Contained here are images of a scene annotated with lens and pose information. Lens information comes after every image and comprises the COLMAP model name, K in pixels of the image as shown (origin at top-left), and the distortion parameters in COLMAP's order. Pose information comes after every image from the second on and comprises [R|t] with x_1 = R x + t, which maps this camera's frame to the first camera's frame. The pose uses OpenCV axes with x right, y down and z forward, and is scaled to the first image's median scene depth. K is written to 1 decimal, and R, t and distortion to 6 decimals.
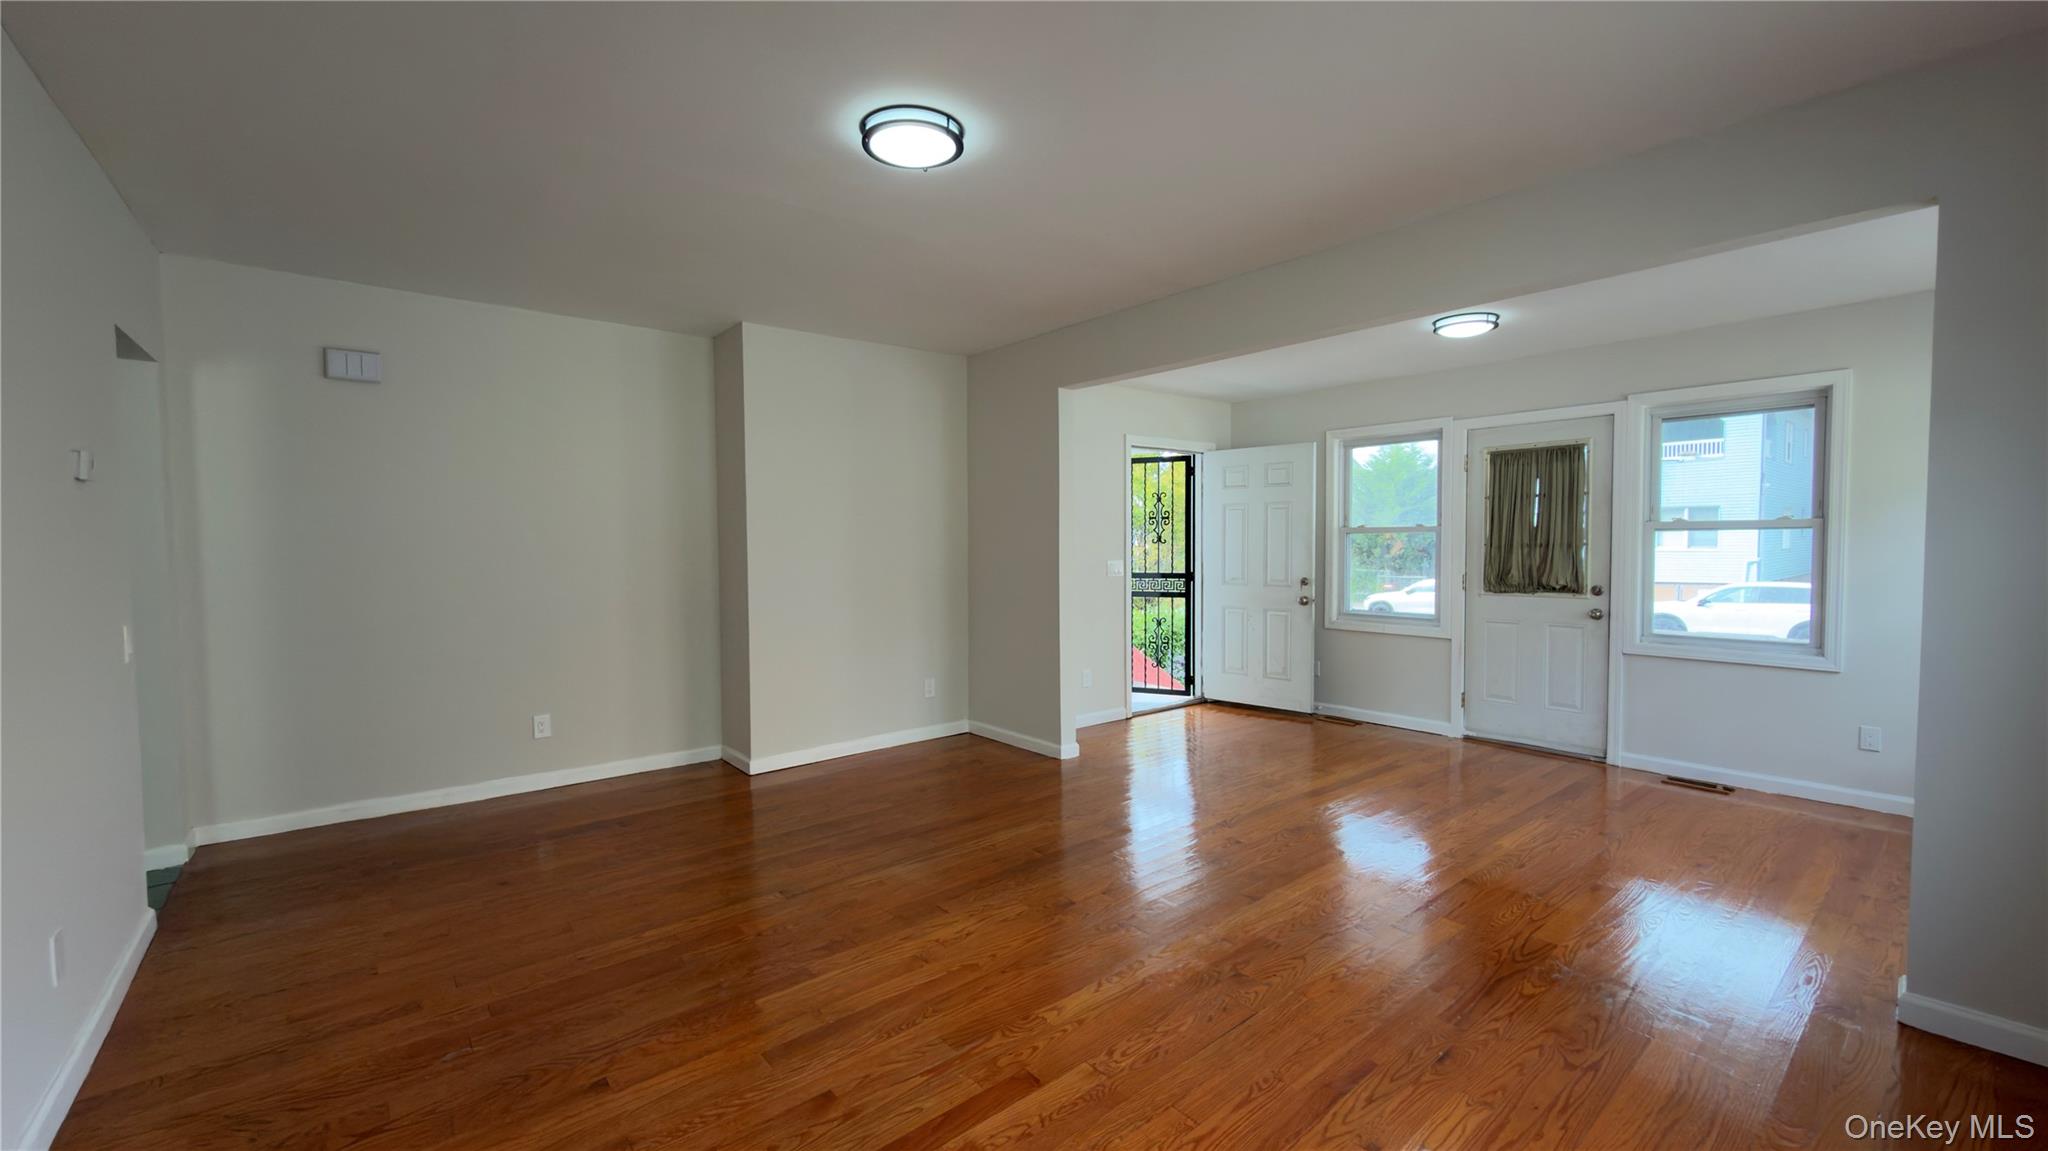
lens RADIAL K [[811.9, 0, 1025.2], [0, 811.9, 583.0], [0, 0, 1]] dist [0.000941, -0.000420]
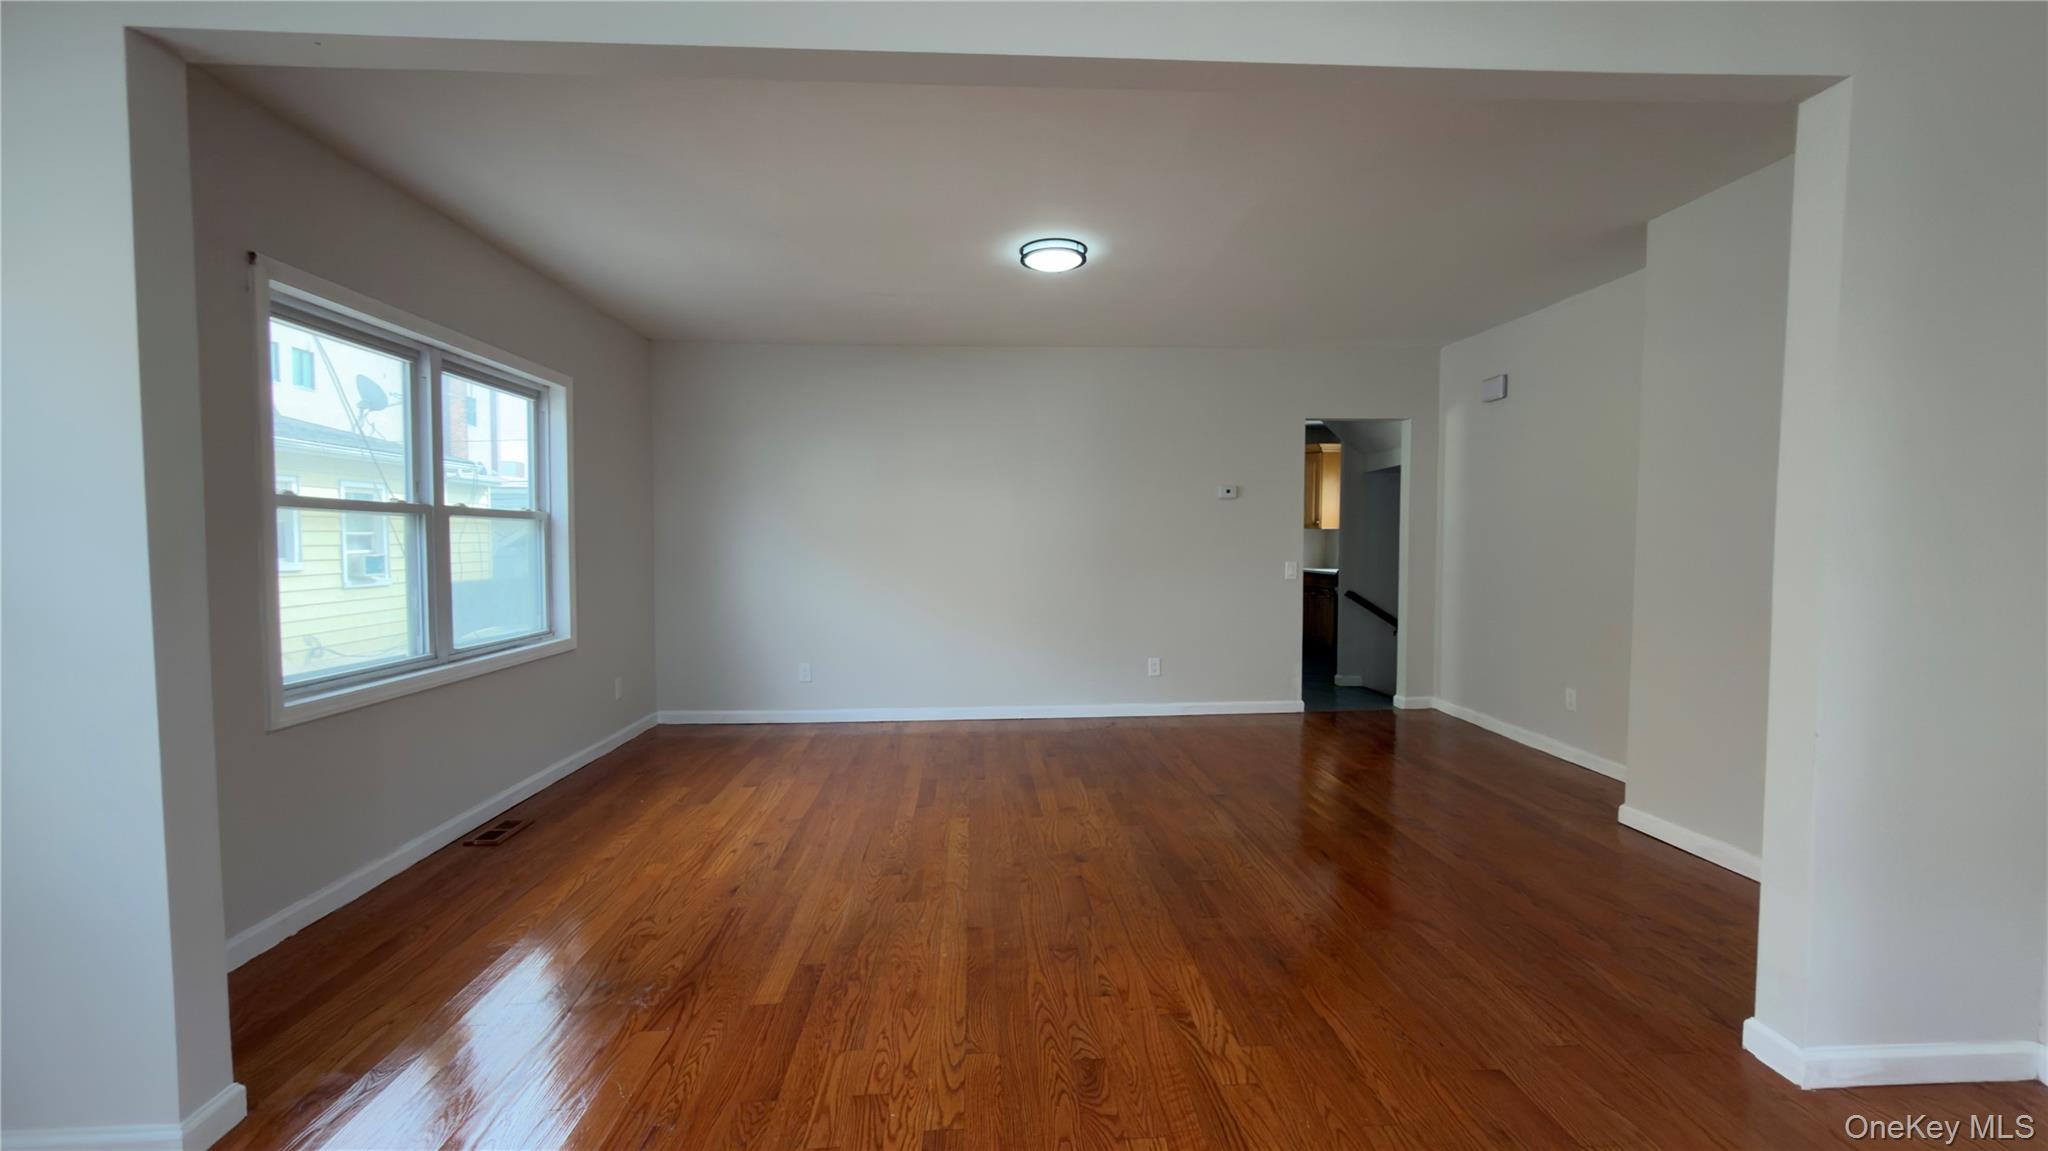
lens RADIAL K [[811.9, 0, 1014.4], [0, 811.9, 576.8], [0, 0, 1]] dist [0.000941, -0.000420]
pose [[-0.594559, 0.049068, -0.802553, 1.040868], [-0.035402, 0.995571, 0.087096, -0.067755], [0.803272, 0.080196, -0.590188, 1.702417]]
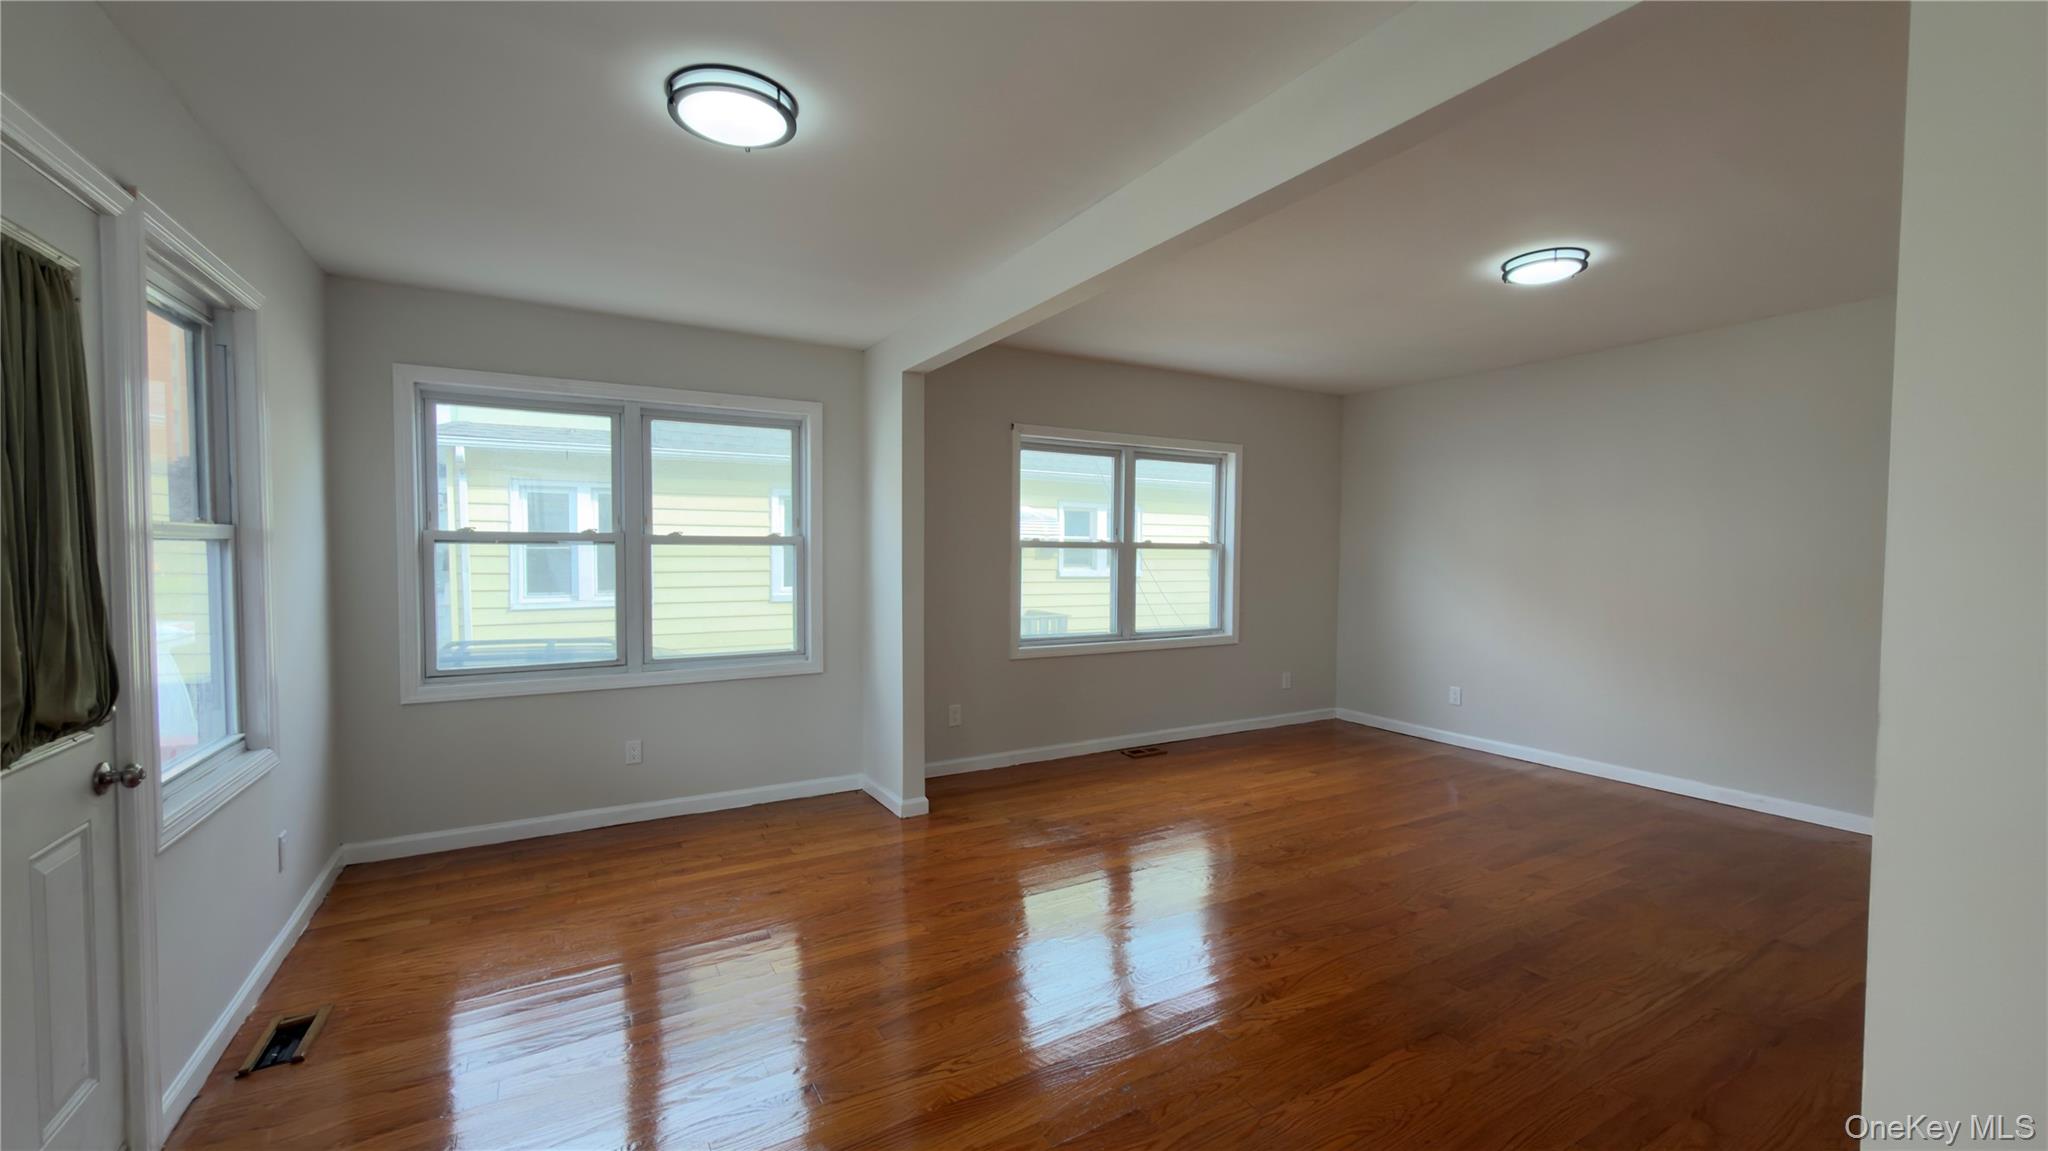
lens RADIAL K [[811.9, 0, 1027.0], [0, 811.9, 565.1], [0, 0, 1]] dist [0.000941, -0.000420]
pose [[-0.984639, 0.004593, 0.174544, 0.443751], [0.016583, 0.997595, 0.067300, -0.121591], [-0.173816, 0.069160, -0.982347, 2.296224]]
